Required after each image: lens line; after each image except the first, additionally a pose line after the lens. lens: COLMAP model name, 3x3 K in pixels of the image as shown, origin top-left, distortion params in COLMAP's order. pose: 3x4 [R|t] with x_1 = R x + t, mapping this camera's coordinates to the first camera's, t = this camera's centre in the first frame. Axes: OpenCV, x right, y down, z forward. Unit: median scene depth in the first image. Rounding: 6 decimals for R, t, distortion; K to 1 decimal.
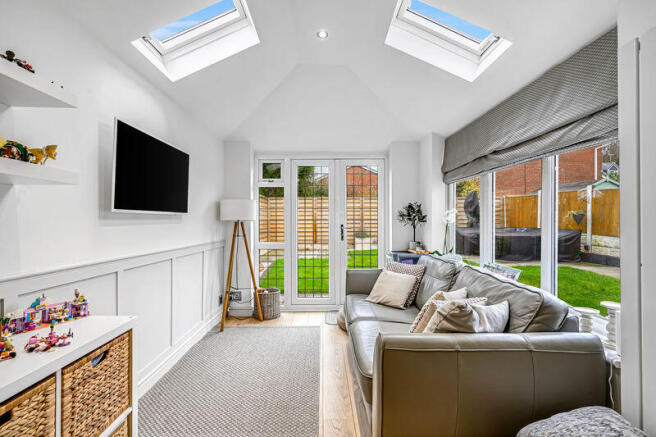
lens RADIAL K [[301.7, 0, 325.9], [0, 301.7, 220.3], [0, 0, 1]] dist [-0.000596, 0.000005]
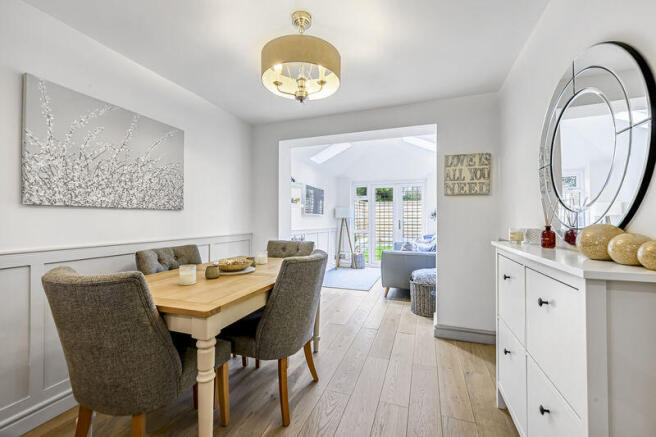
lens RADIAL K [[266.9, 0, 326.9], [0, 266.9, 217.7], [0, 0, 1]] dist [-0.011135, -0.000099]
pose [[0.941710, 0.002202, -0.336418, 0.193290], [-0.004458, 0.999972, -0.005932, 0.011047], [0.336396, 0.007086, 0.941694, -0.687274]]
